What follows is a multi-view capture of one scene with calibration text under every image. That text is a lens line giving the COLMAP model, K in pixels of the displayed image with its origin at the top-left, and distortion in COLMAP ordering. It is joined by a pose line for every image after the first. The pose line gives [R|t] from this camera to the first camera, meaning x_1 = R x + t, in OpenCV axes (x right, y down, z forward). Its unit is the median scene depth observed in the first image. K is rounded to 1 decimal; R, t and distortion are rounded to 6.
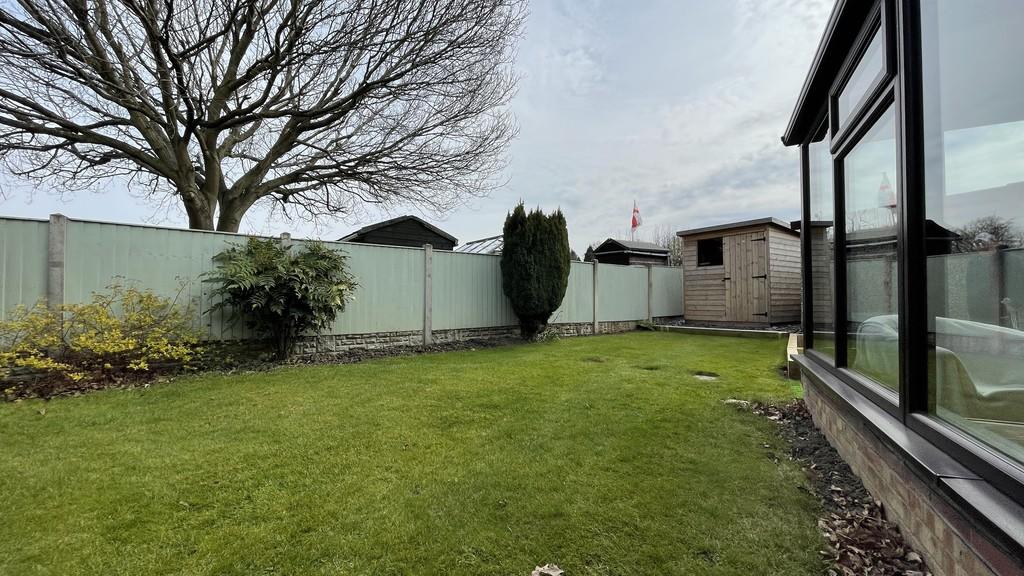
lens RADIAL K [[410.3, 0, 512.0], [0, 410.3, 288.0], [0, 0, 1]] dist [-0.001306, -0.000391]
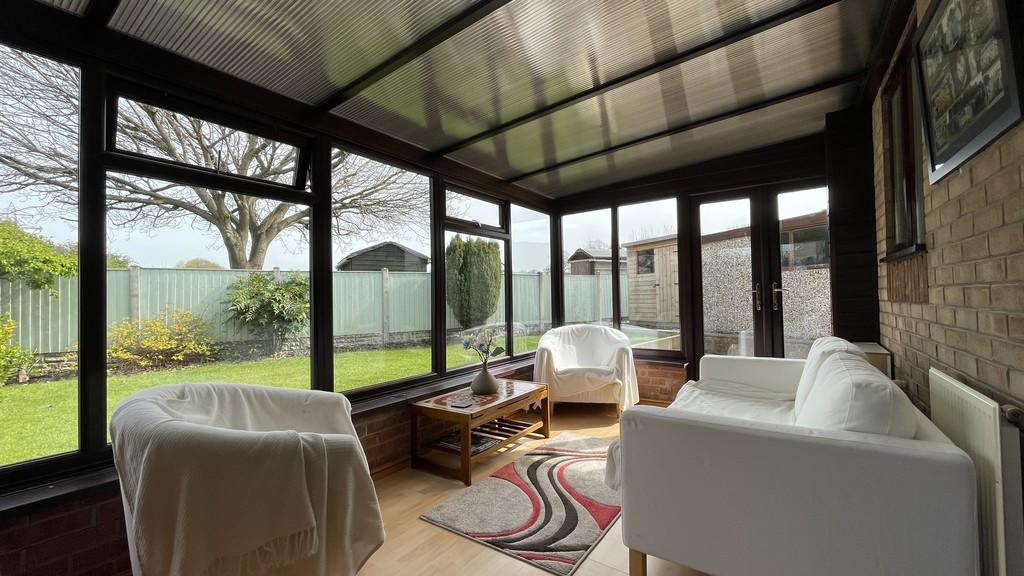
lens RADIAL K [[410.3, 0, 512.0], [0, 410.3, 288.0], [0, 0, 1]] dist [-0.001306, -0.000391]
pose [[0.991506, -0.021260, -0.128313, 0.554277], [0.022091, 0.999743, 0.005056, -0.059491], [0.128173, -0.007847, 0.991721, -0.402244]]
